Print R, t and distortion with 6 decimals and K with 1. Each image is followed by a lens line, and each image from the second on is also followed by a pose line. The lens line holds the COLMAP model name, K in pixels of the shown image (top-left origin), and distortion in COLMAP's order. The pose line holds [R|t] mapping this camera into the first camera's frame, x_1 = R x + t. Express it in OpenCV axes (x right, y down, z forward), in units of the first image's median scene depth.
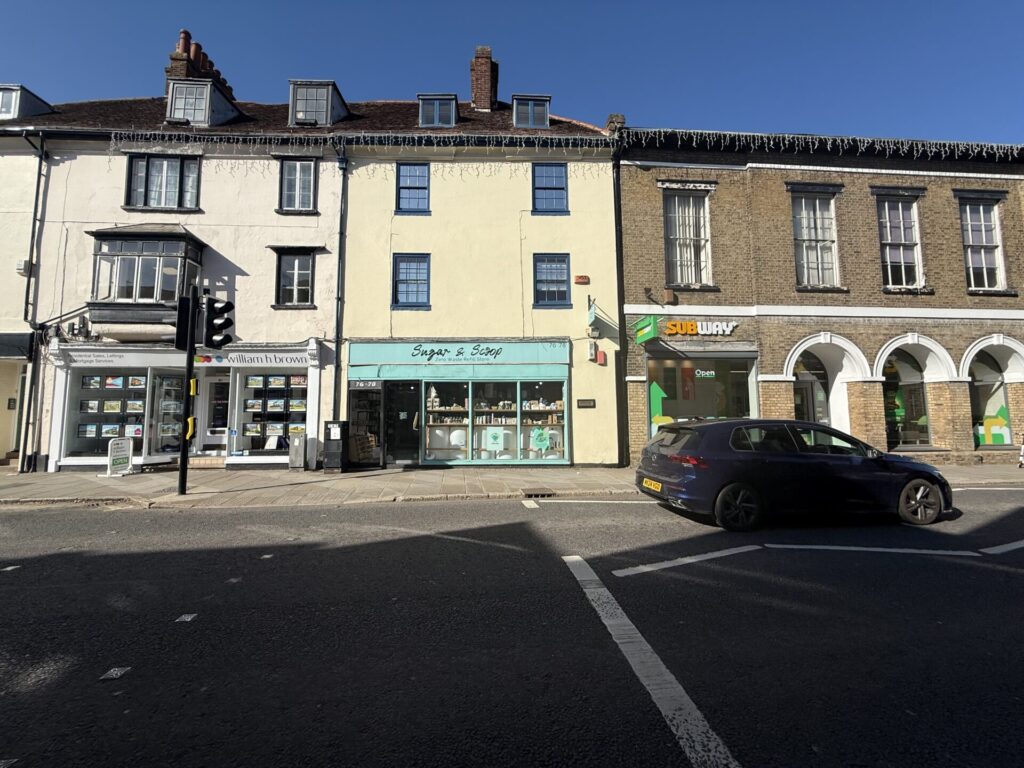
lens RADIAL K [[410.9, 0, 512.0], [0, 410.9, 384.0], [0, 0, 1]] dist [0.008397, 0.000065]
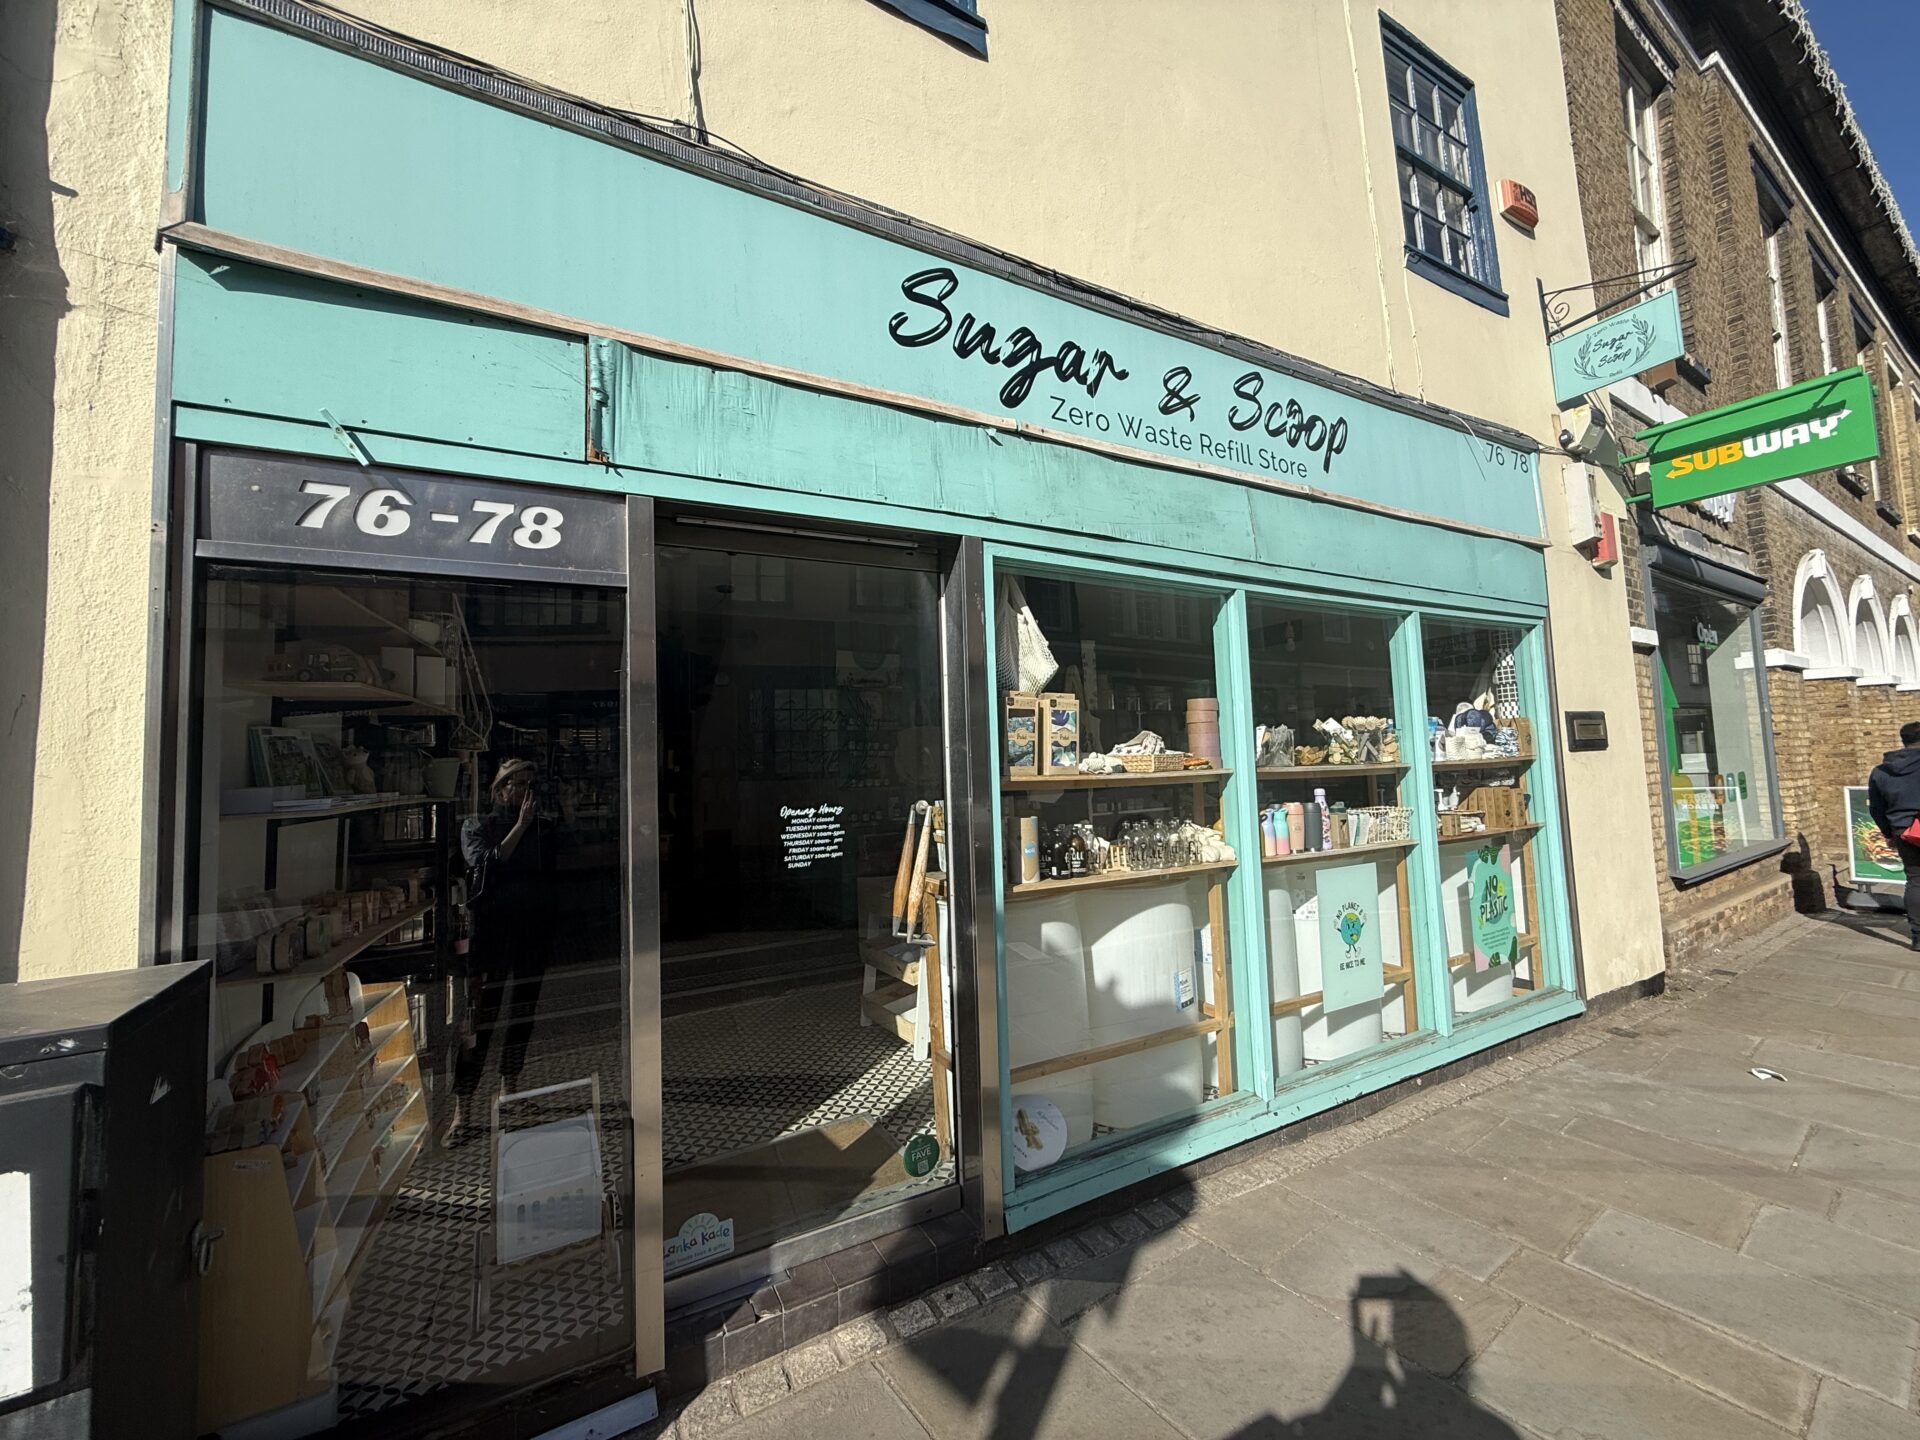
lens RADIAL K [[770.5, 0, 960.0], [0, 770.5, 720.0], [0, 0, 1]] dist [0.008397, 0.000065]
pose [[0.875529, 0.007236, 0.483111, -0.335388], [-0.008594, 0.999963, 0.000598, 0.044475], [-0.483089, -0.004676, 0.875559, 0.788620]]
